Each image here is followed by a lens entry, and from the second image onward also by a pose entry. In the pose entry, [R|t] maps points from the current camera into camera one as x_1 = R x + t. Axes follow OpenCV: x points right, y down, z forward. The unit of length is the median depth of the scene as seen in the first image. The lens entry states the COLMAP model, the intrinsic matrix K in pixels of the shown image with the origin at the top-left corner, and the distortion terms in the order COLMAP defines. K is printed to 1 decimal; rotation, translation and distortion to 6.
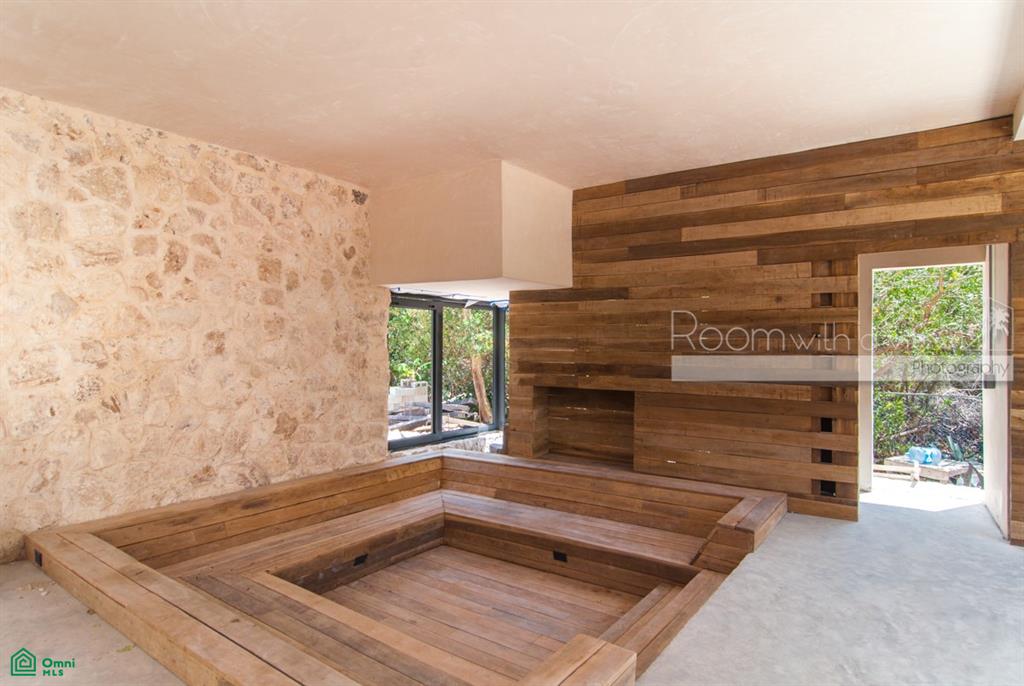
lens RADIAL K [[558.0, 0, 510.1], [0, 558.0, 349.0], [0, 0, 1]] dist [0.003197, 0.002771]
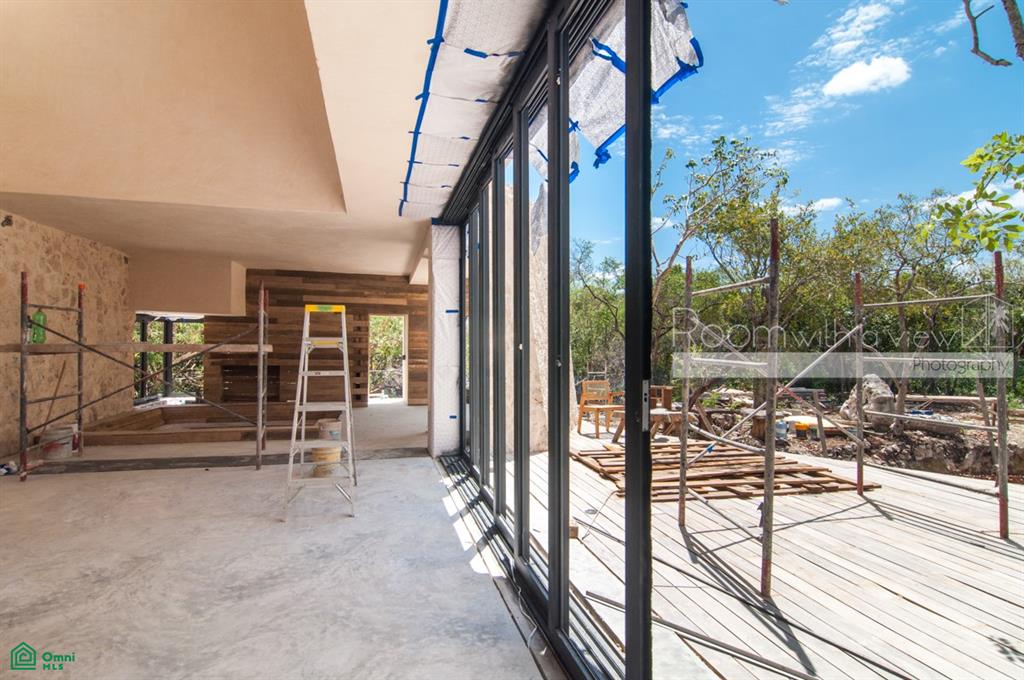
lens RADIAL K [[558.0, 0, 514.4], [0, 558.0, 344.0], [0, 0, 1]] dist [0.003197, 0.002771]
pose [[0.631394, 0.005472, 0.775443, -0.966140], [-0.002871, 0.999985, -0.004718, -0.002280], [-0.775457, 0.000753, 0.631400, -1.192098]]
